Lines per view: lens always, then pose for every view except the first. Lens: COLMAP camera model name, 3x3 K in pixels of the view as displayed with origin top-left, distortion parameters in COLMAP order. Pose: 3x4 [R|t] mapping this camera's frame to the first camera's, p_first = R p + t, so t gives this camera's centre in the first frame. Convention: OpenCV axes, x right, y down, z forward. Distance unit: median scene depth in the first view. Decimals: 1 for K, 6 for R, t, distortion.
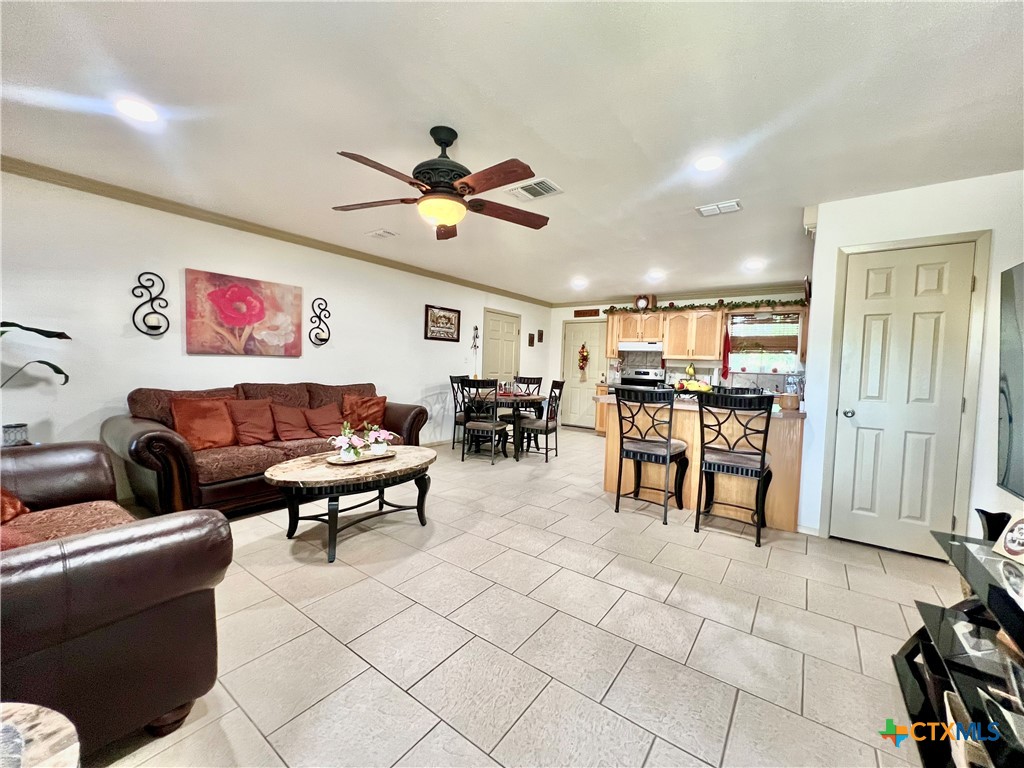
lens RADIAL K [[407.5, 0, 511.1], [0, 407.5, 385.1], [0, 0, 1]] dist [0.000837, -0.000408]
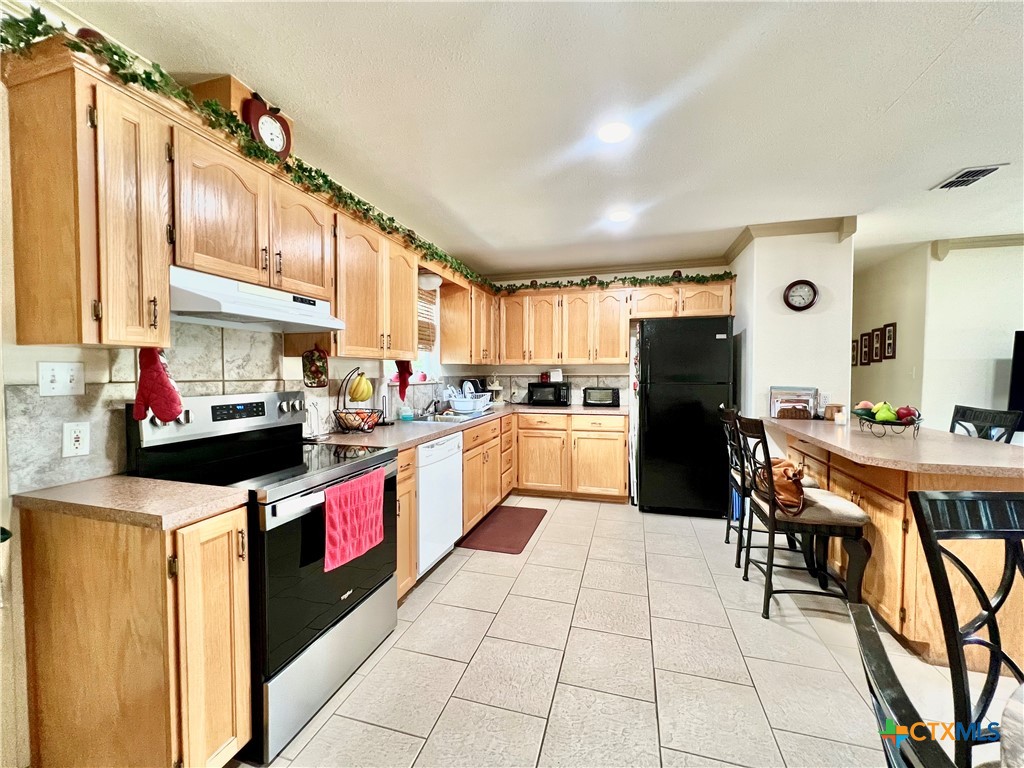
lens RADIAL K [[407.5, 0, 515.5], [0, 407.5, 385.4], [0, 0, 1]] dist [0.000837, -0.000408]
pose [[-0.348801, -0.064325, 0.934987, 0.038088], [0.037805, 0.995864, 0.082616, -0.099034], [-0.936434, 0.064163, -0.344927, 1.540774]]
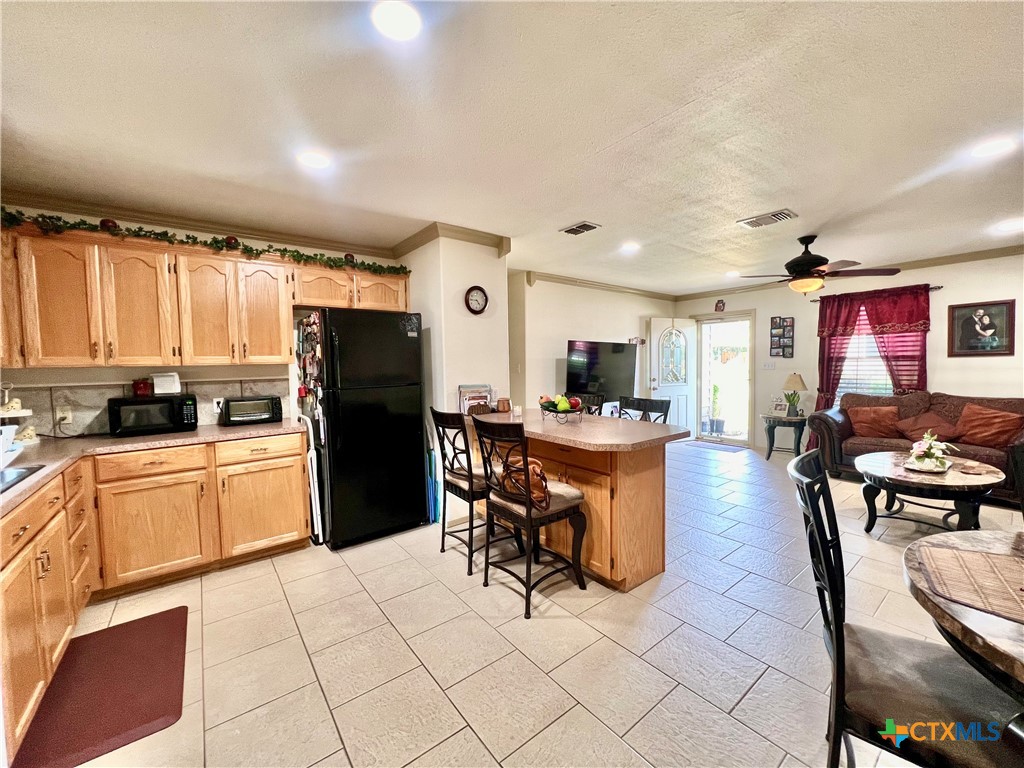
lens RADIAL K [[407.5, 0, 510.2], [0, 407.5, 383.8], [0, 0, 1]] dist [0.000837, -0.000408]
pose [[-0.962132, -0.030386, 0.270884, 0.277908], [-0.000449, 0.993943, 0.109899, -0.105732], [-0.272583, 0.105615, -0.956318, 1.557861]]
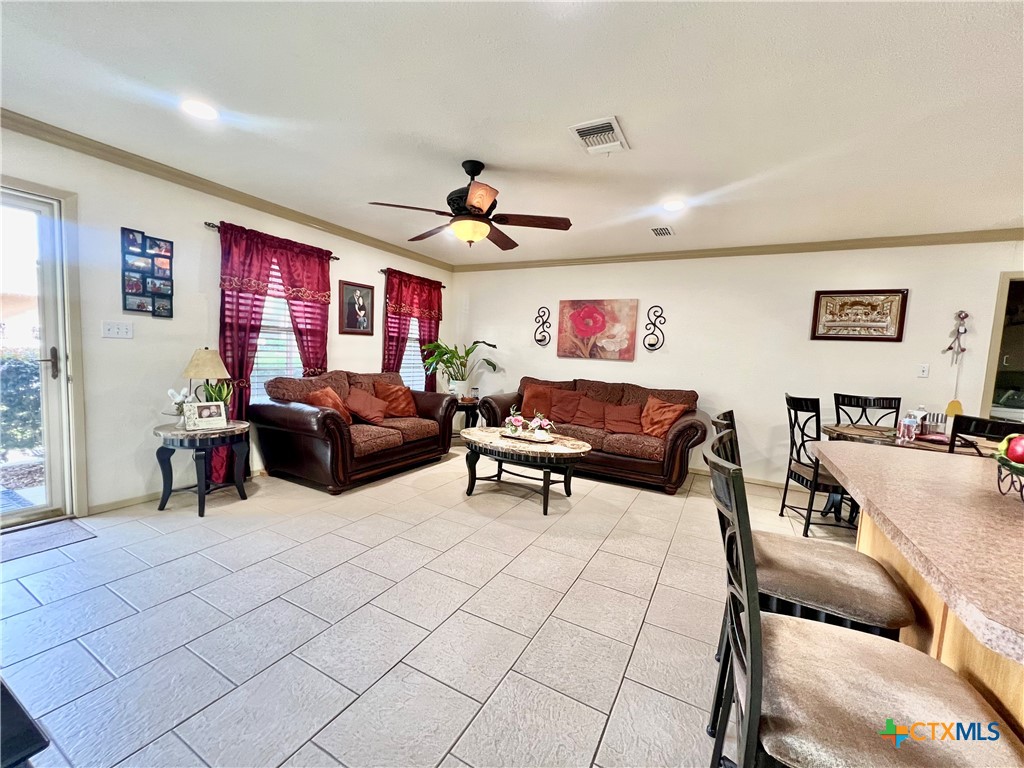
lens RADIAL K [[407.5, 0, 514.6], [0, 407.5, 385.6], [0, 0, 1]] dist [-0.000996, 0.000390]
pose [[0.143975, 0.056962, -0.987940, 0.557919], [-0.099034, 0.994159, 0.042888, -0.016719], [0.984613, 0.091665, 0.148776, 0.517552]]
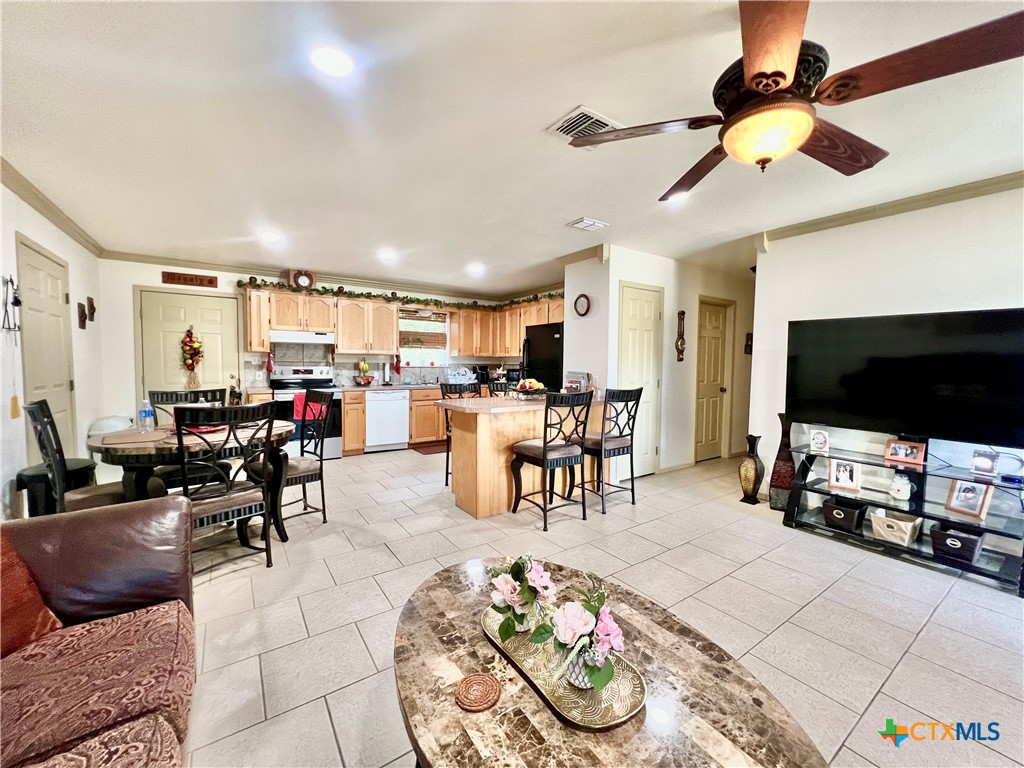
lens RADIAL K [[407.5, 0, 515.8], [0, 407.5, 380.8], [0, 0, 1]] dist [0.000837, -0.000408]
pose [[0.318439, -0.072308, 0.945182, -0.473169], [0.051350, 0.996938, 0.058967, -0.061133], [-0.946552, 0.029758, 0.321177, 0.610657]]
